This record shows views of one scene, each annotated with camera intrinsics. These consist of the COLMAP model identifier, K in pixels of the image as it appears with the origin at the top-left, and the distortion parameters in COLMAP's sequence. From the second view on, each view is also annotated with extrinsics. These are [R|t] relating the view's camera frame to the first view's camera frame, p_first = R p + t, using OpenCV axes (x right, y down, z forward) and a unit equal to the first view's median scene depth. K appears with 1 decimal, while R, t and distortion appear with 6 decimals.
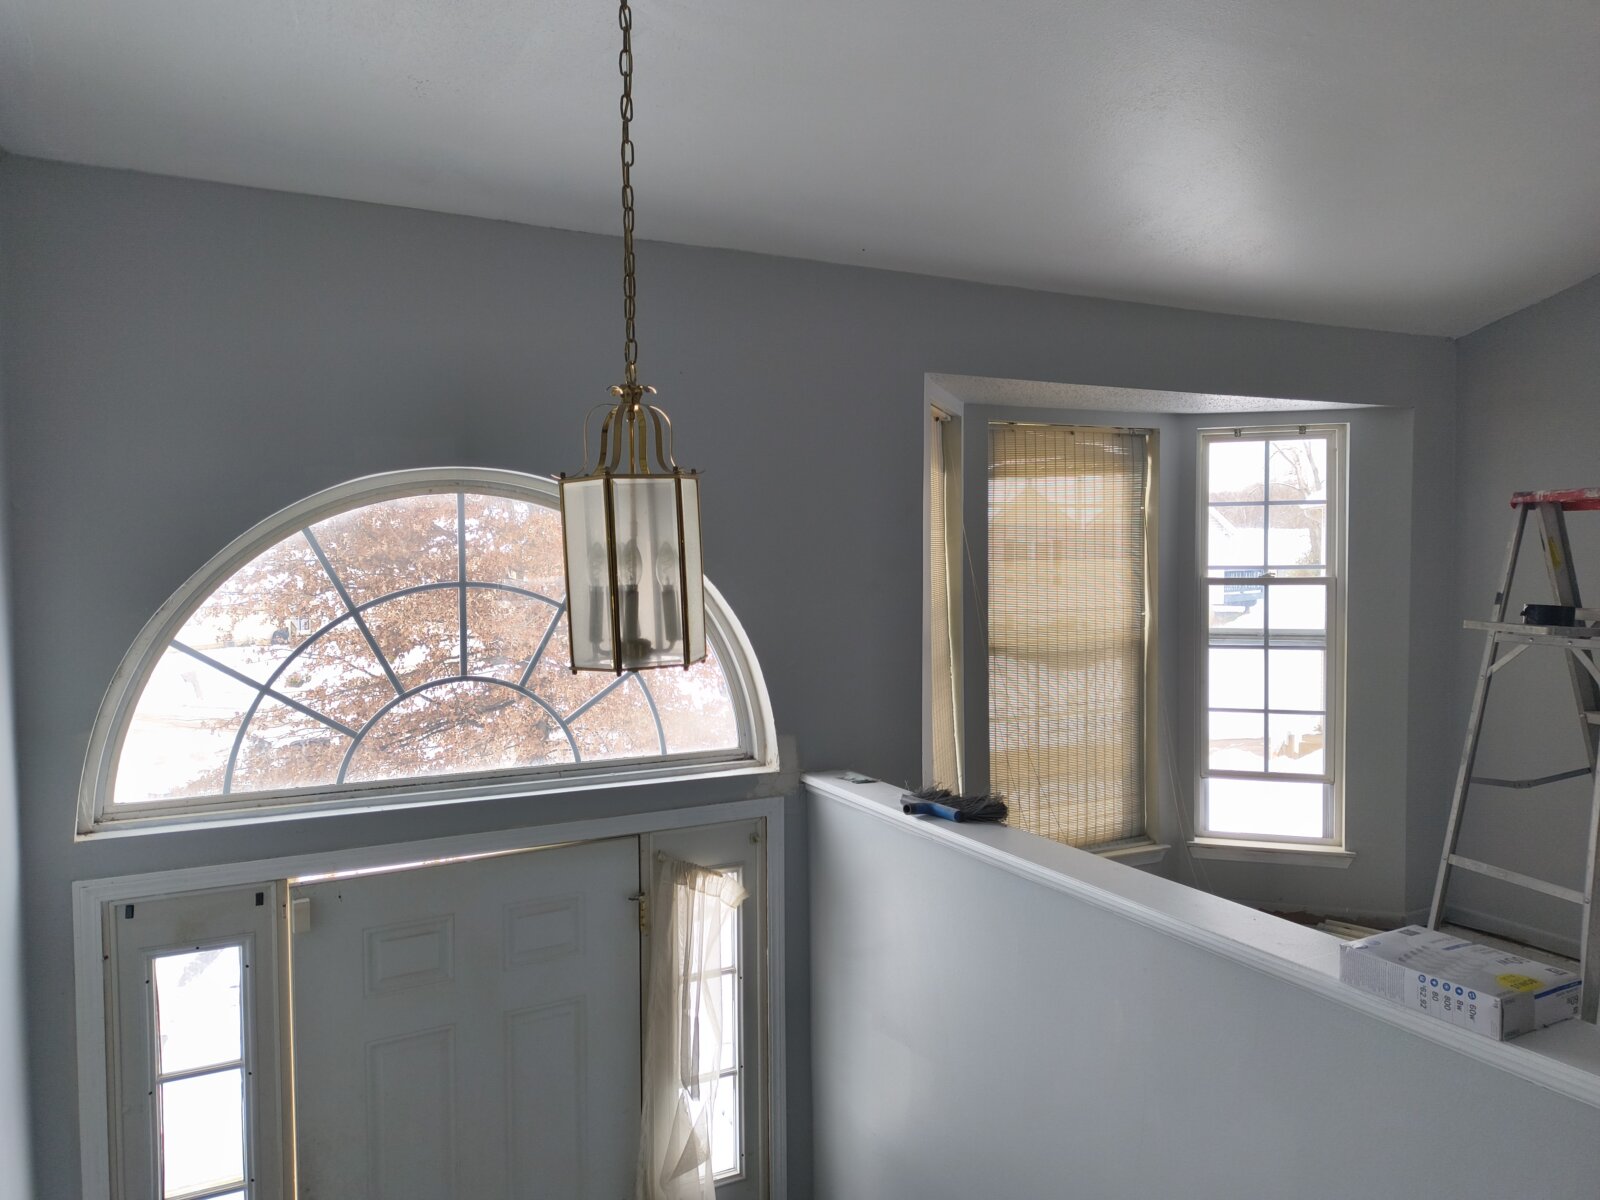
lens RADIAL K [[1148.6, 0, 796.1], [0, 1148.6, 575.8], [0, 0, 1]] dist [-0.001366, -0.005816]
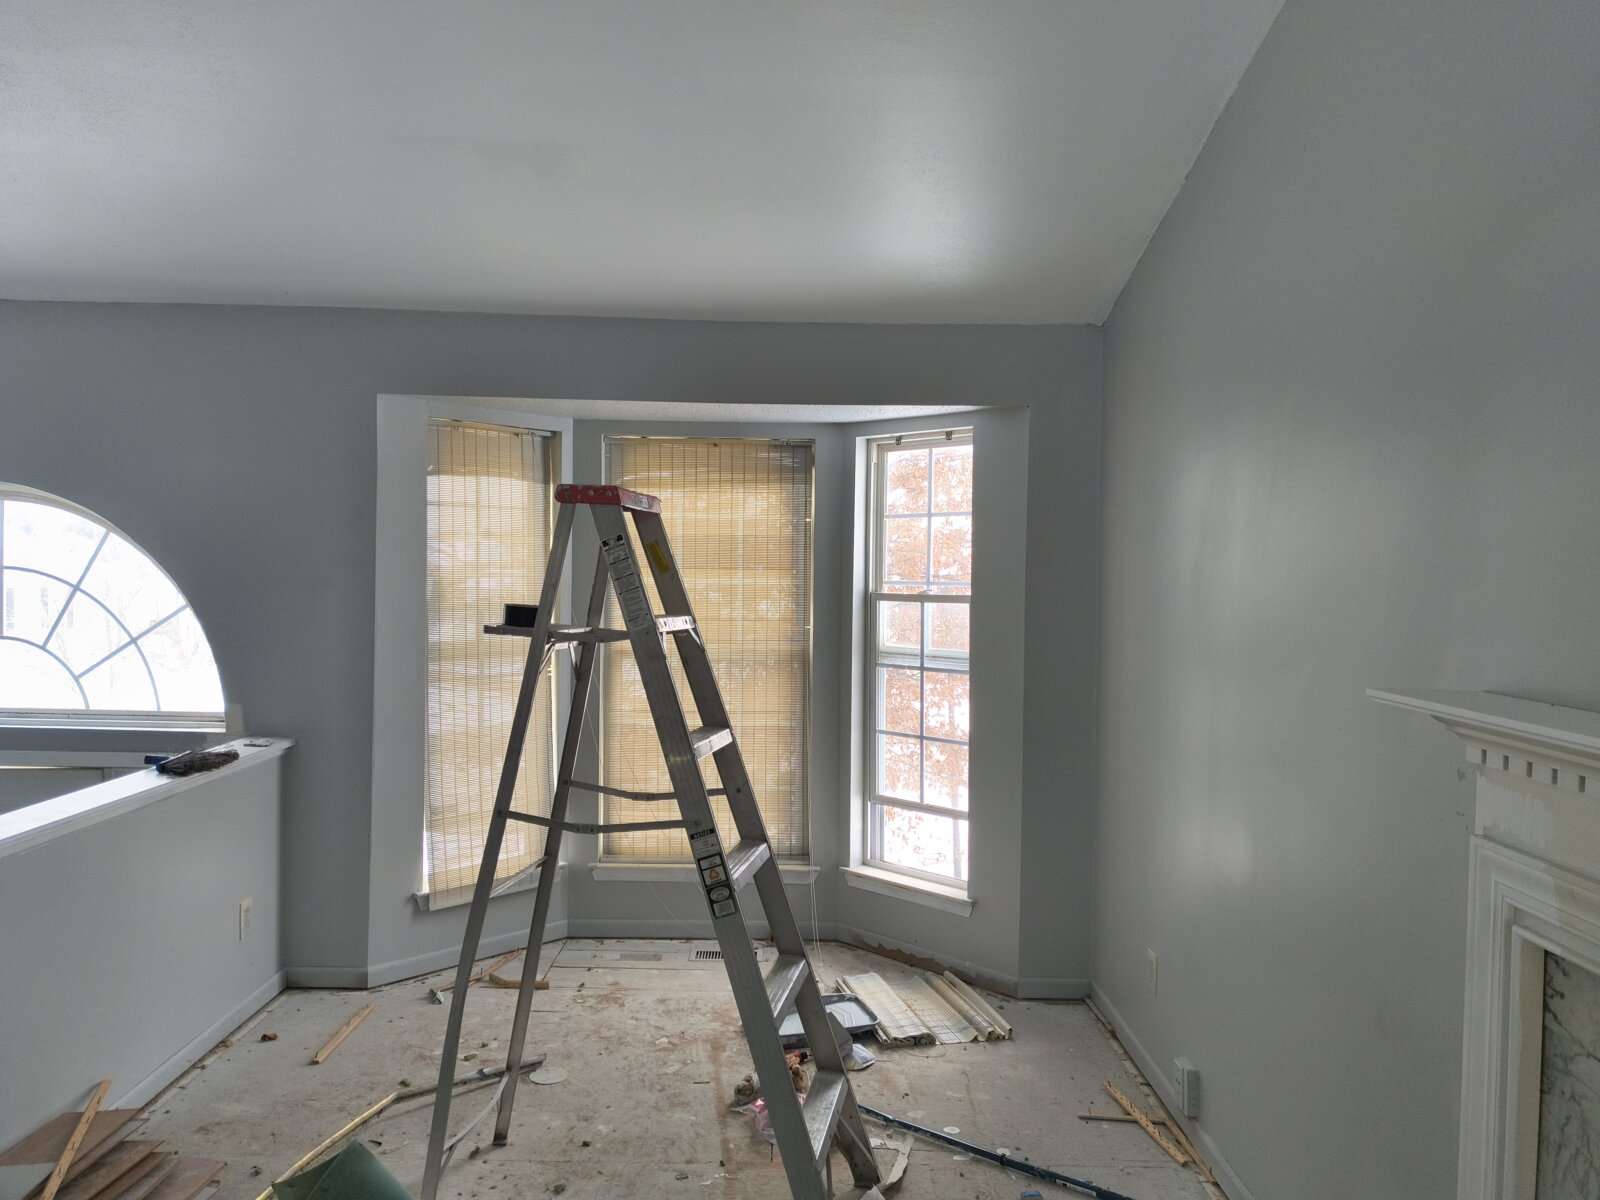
lens RADIAL K [[1148.6, 0, 796.1], [0, 1148.6, 575.8], [0, 0, 1]] dist [-0.001366, -0.005816]
pose [[0.903462, 0.026732, -0.427833, 0.724074], [-0.033316, 0.999414, -0.007907, -0.003038], [0.427371, 0.021397, 0.903823, 0.113288]]
